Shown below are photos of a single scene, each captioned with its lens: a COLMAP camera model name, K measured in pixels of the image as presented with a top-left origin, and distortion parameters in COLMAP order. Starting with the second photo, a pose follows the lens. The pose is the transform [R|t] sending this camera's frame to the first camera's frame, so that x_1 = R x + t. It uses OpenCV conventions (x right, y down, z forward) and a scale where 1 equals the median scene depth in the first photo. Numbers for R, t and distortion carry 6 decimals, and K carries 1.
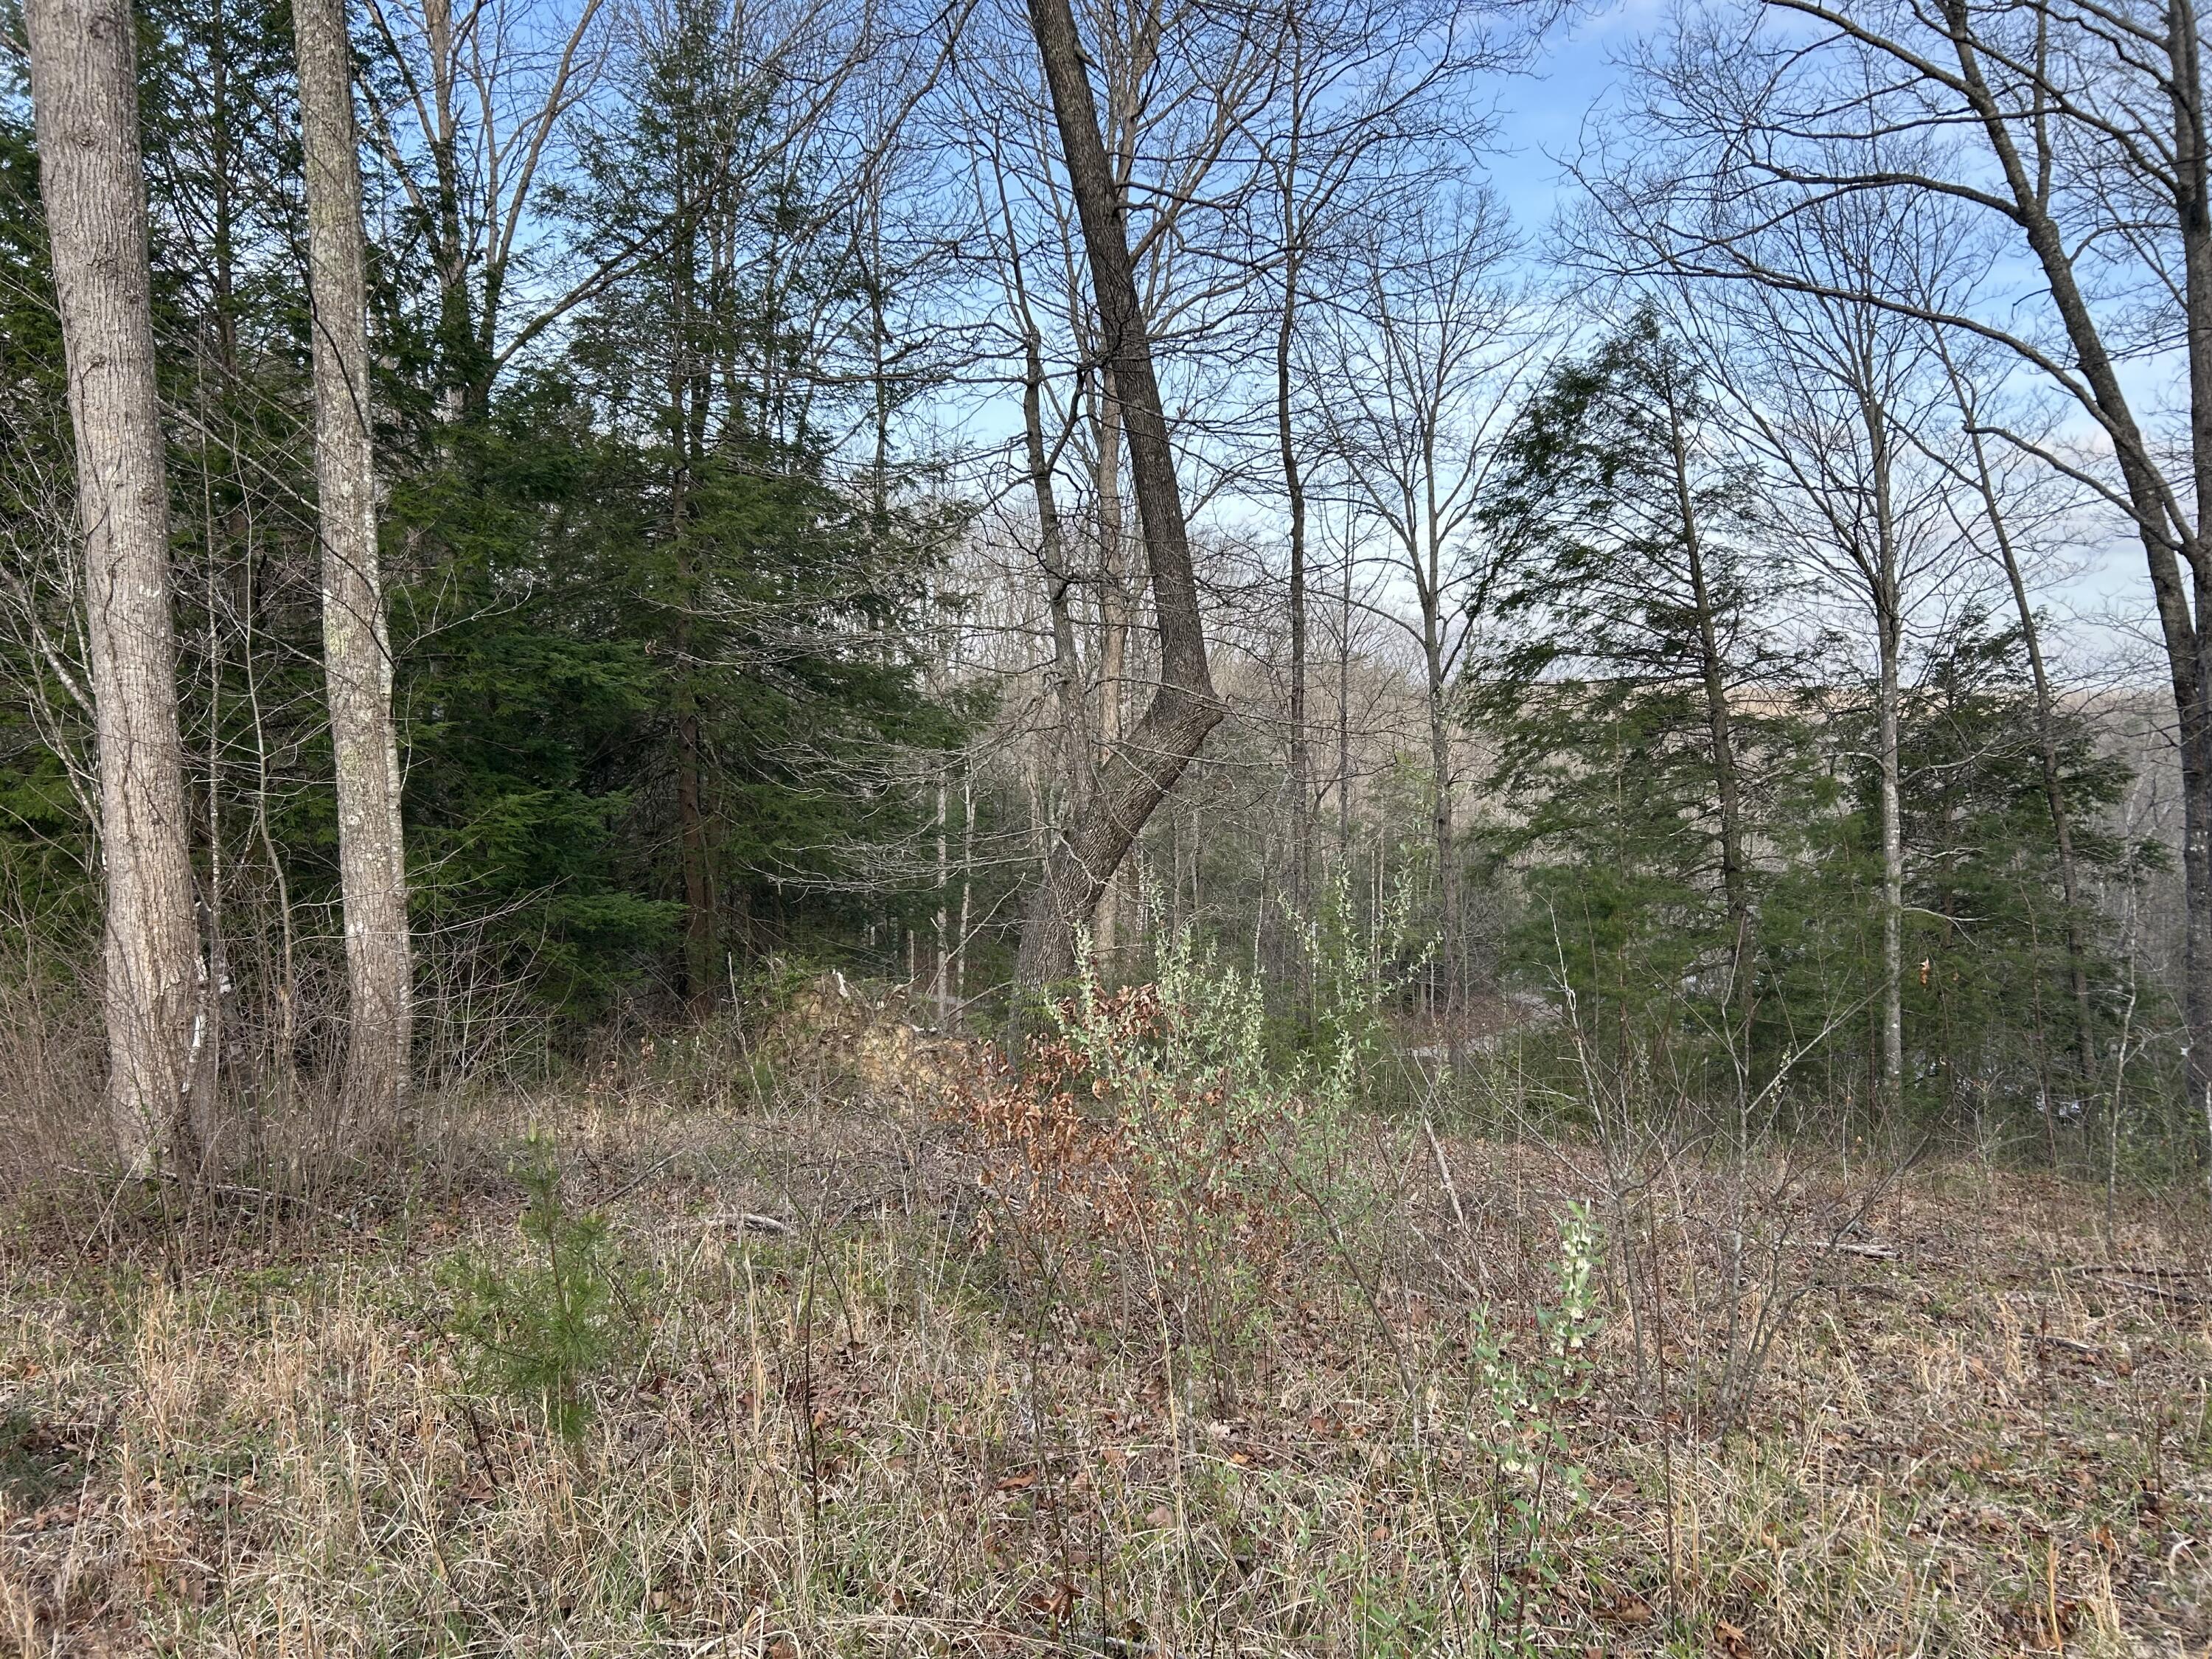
lens RADIAL K [[1596.2, 0, 1102.2], [0, 1596.2, 827.8], [0, 0, 1]] dist [0.002156, -0.023958]
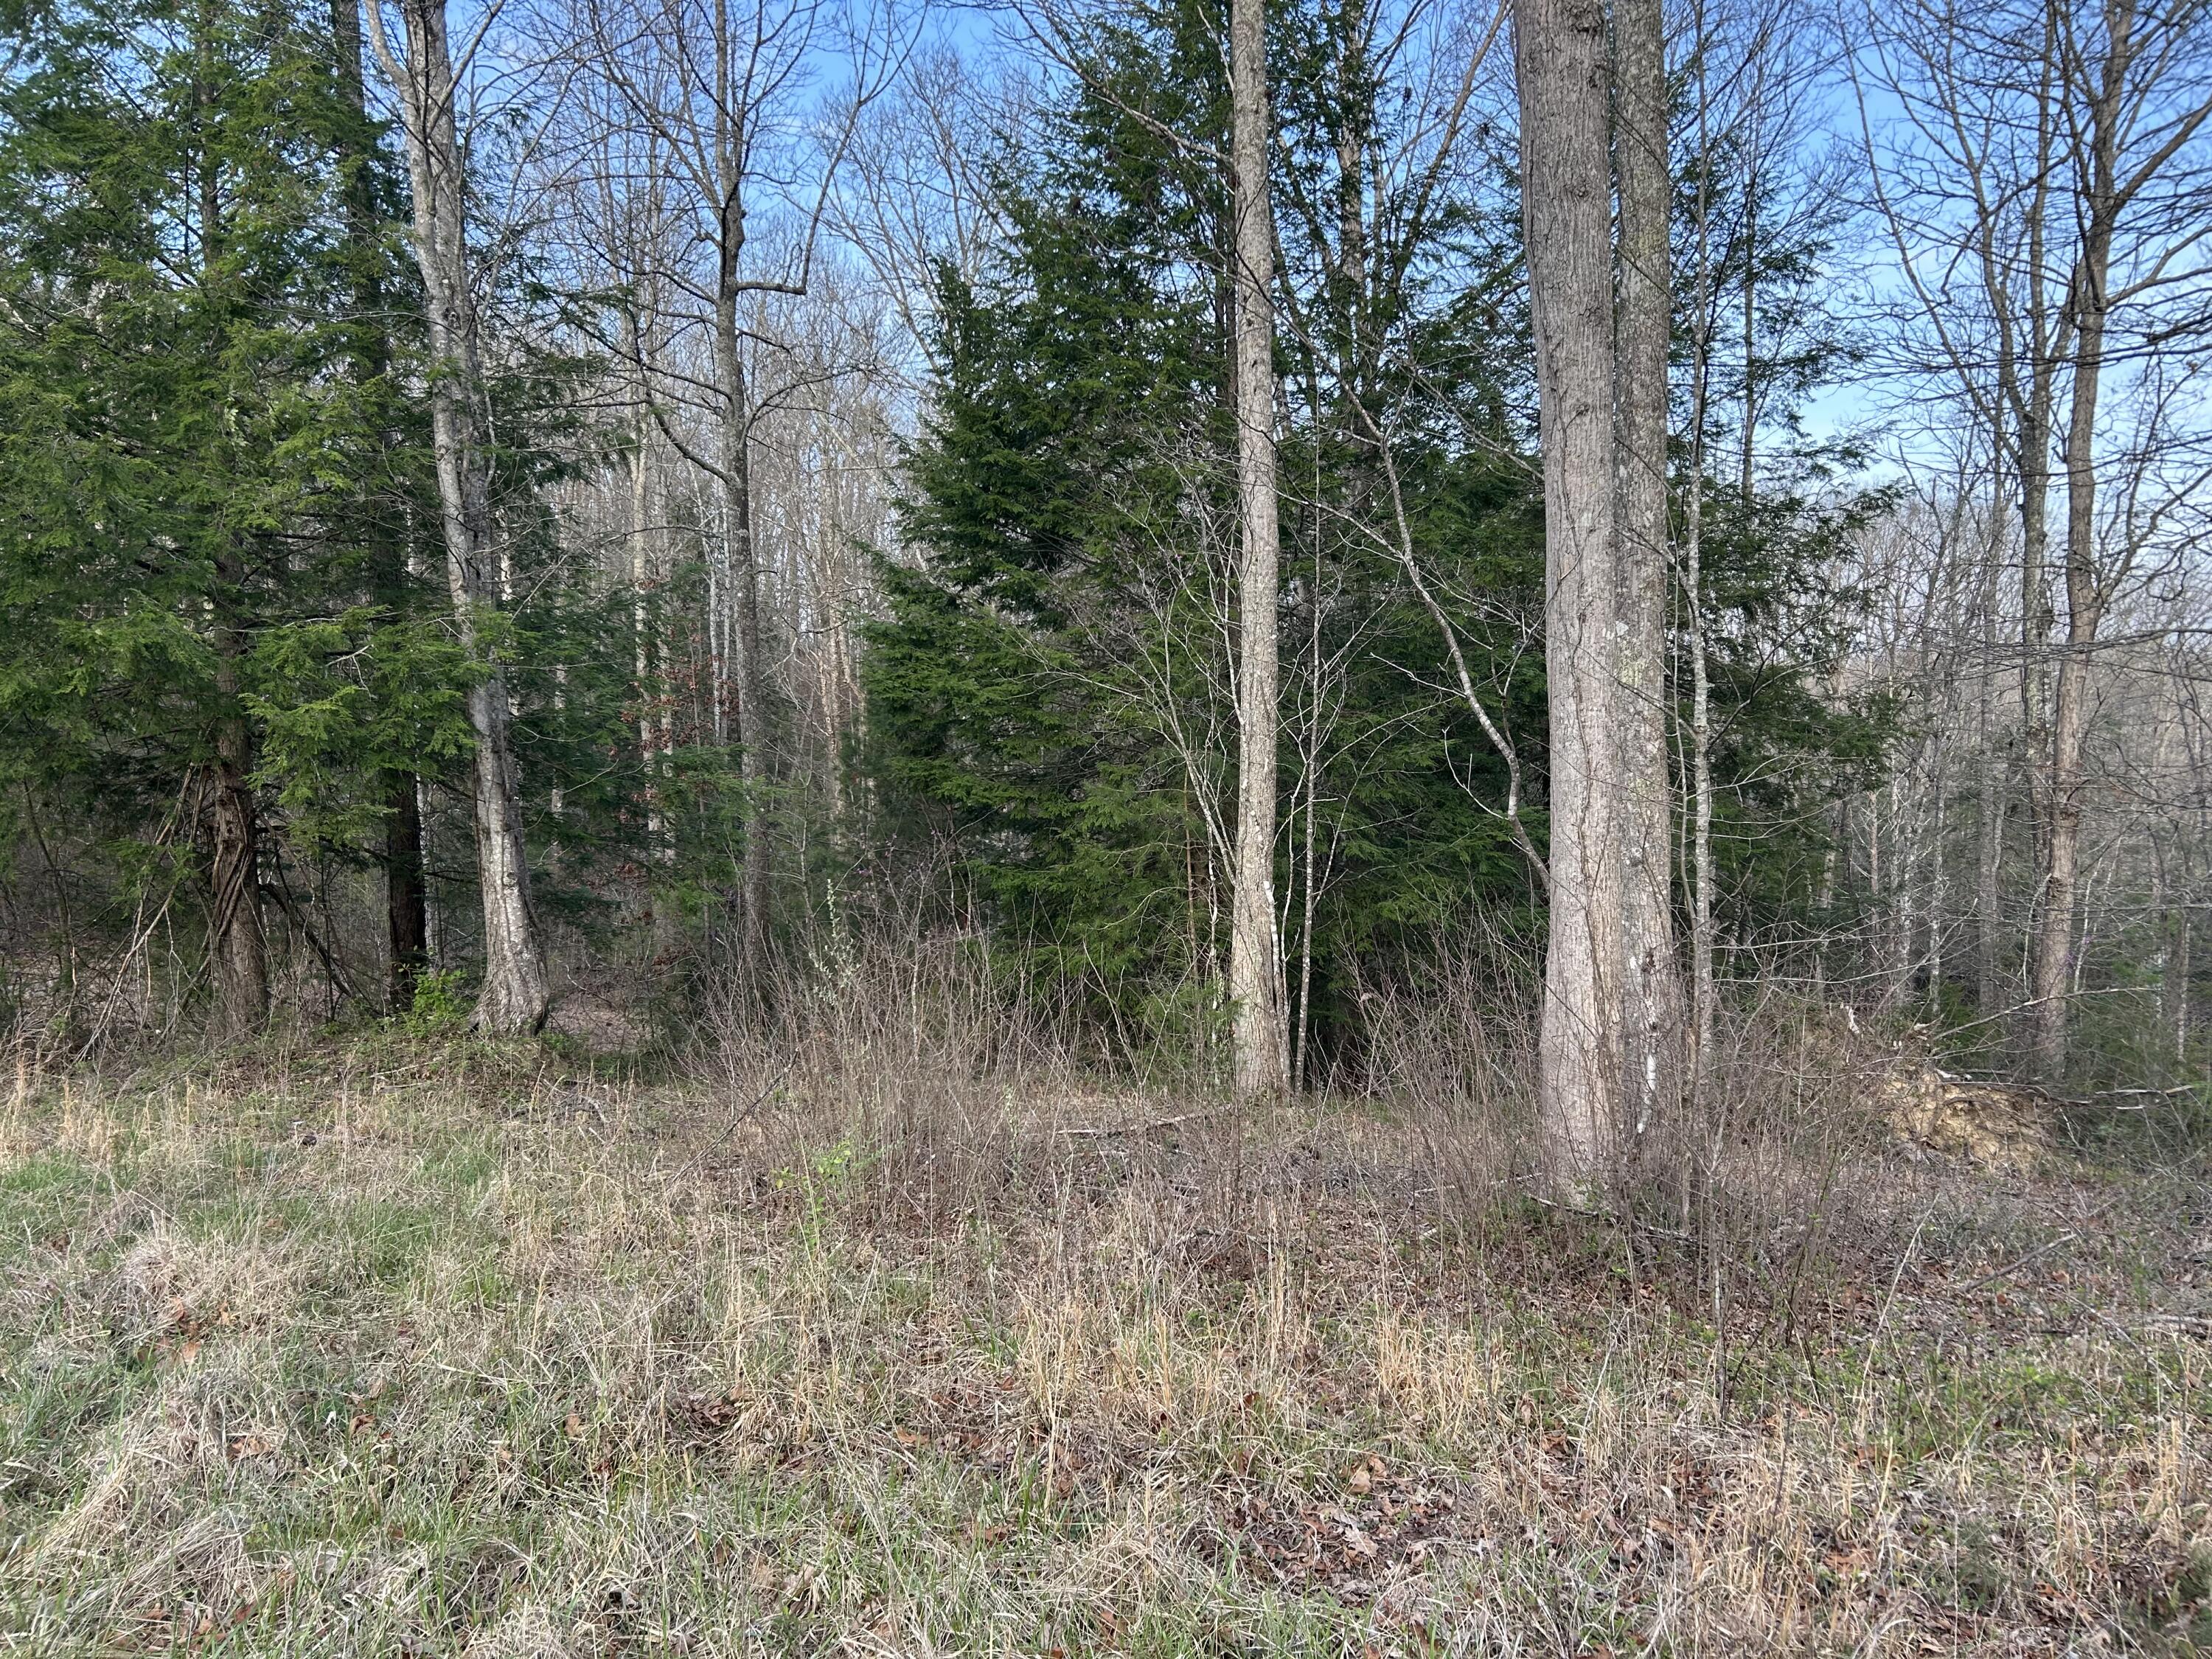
lens RADIAL K [[1596.2, 0, 1105.9], [0, 1596.2, 835.3], [0, 0, 1]] dist [0.002156, -0.023958]
pose [[0.908783, 0.019667, -0.416804, -0.177010], [-0.017685, 0.999806, 0.008618, -0.009111], [0.416893, -0.000461, 0.908955, -0.020468]]
